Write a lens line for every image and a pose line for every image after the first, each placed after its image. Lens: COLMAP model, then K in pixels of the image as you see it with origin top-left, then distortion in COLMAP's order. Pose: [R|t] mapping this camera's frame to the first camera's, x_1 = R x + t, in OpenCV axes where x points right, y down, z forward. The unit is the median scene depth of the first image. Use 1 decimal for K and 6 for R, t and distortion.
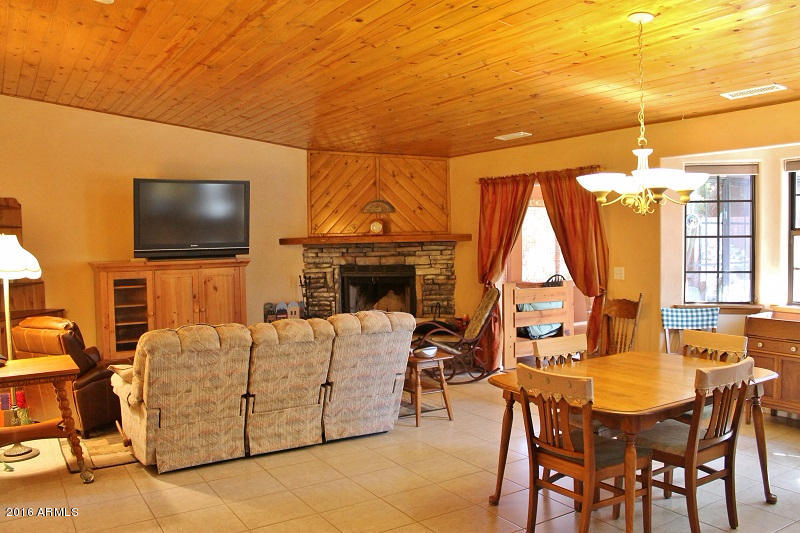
lens RADIAL K [[661.8, 0, 396.5], [0, 661.8, 263.6], [0, 0, 1]] dist [-0.165489, 0.127466]
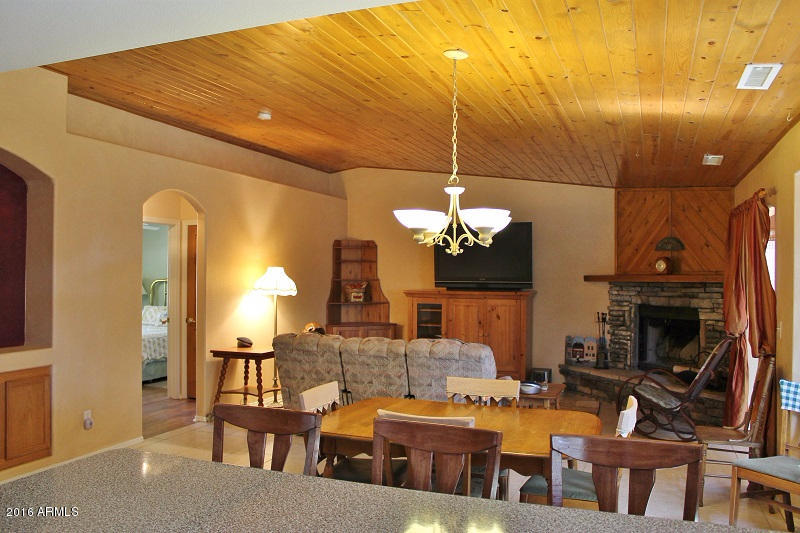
lens RADIAL K [[661.8, 0, 399.0], [0, 661.8, 265.9], [0, 0, 1]] dist [-0.165489, 0.127466]
pose [[0.598947, 0.012225, -0.800695, 0.577203], [-0.051705, 0.998387, -0.023434, -0.016378], [0.799118, 0.055436, 0.598613, 0.176664]]
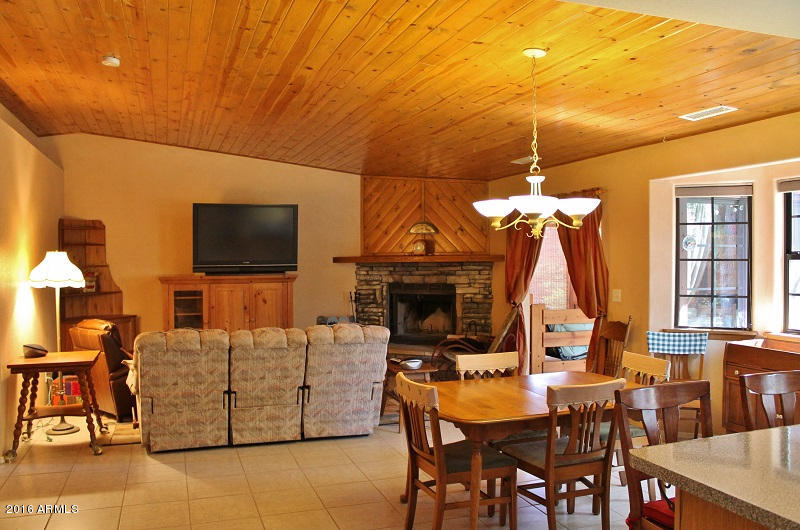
lens RADIAL K [[661.8, 0, 396.6], [0, 661.8, 264.3], [0, 0, 1]] dist [-0.165489, 0.127466]
pose [[0.974168, 0.013479, -0.225423, 0.206311], [-0.019581, 0.999499, -0.024853, -0.001443], [0.224975, 0.028625, 0.973944, -0.045323]]
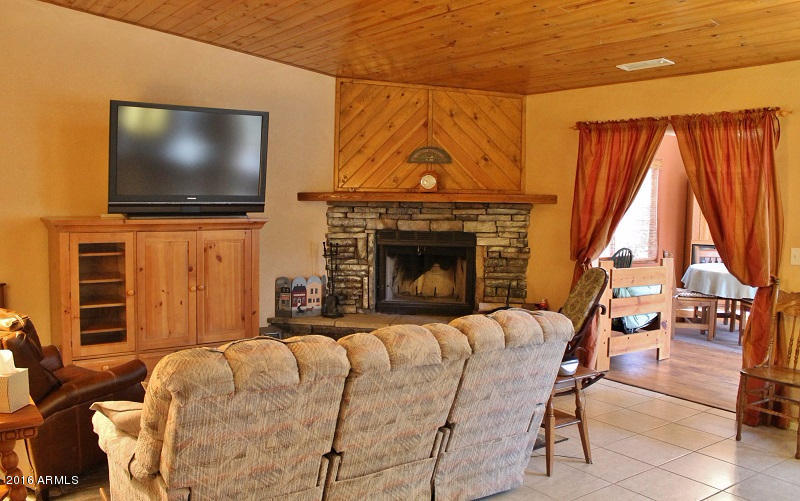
lens RADIAL K [[689.8, 0, 393.4], [0, 689.8, 247.2], [0, 0, 1]] dist [-0.147072, 0.080719]
pose [[0.997831, 0.028436, 0.059363, -0.137803], [-0.030431, 0.998992, 0.032986, -0.005434], [-0.058365, -0.034721, 0.997691, 0.247161]]
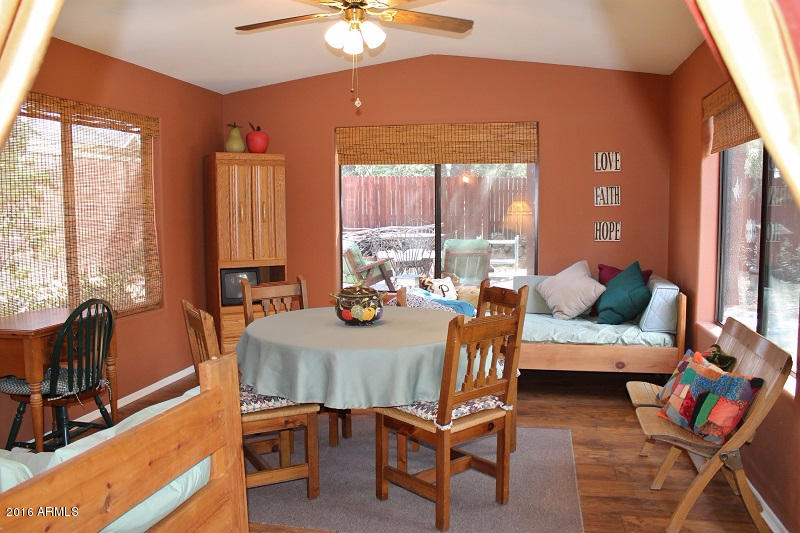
lens RADIAL K [[661.8, 0, 399.8], [0, 661.8, 267.1], [0, 0, 1]] dist [-0.165489, 0.127466]
pose [[0.695844, -0.055189, 0.716069, 0.166278], [0.025707, 0.998318, 0.051961, -0.022593], [-0.717733, -0.017749, 0.696092, 0.934466]]
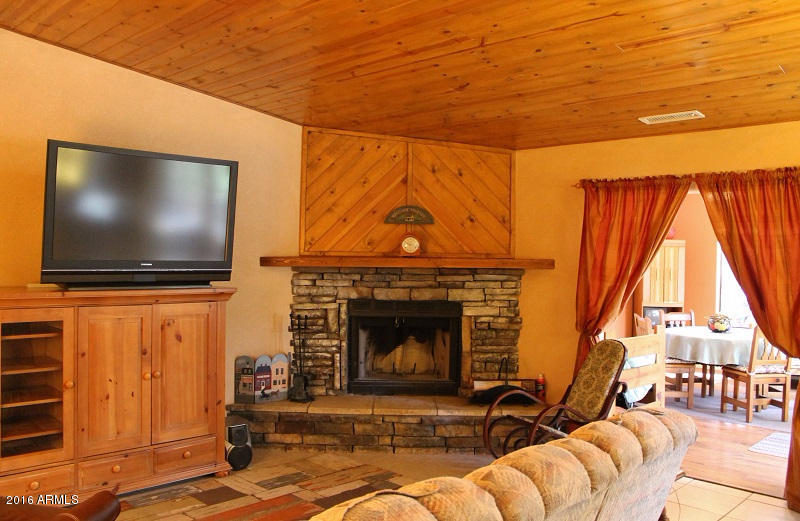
lens RADIAL K [[678.2, 0, 396.2], [0, 678.2, 262.6], [0, 0, 1]] dist [-0.145132, 0.088956]
pose [[0.975560, 0.030689, 0.217581, -0.232605], [-0.023313, 0.999066, -0.036388, -0.013290], [-0.218494, 0.030426, 0.975364, 0.388708]]
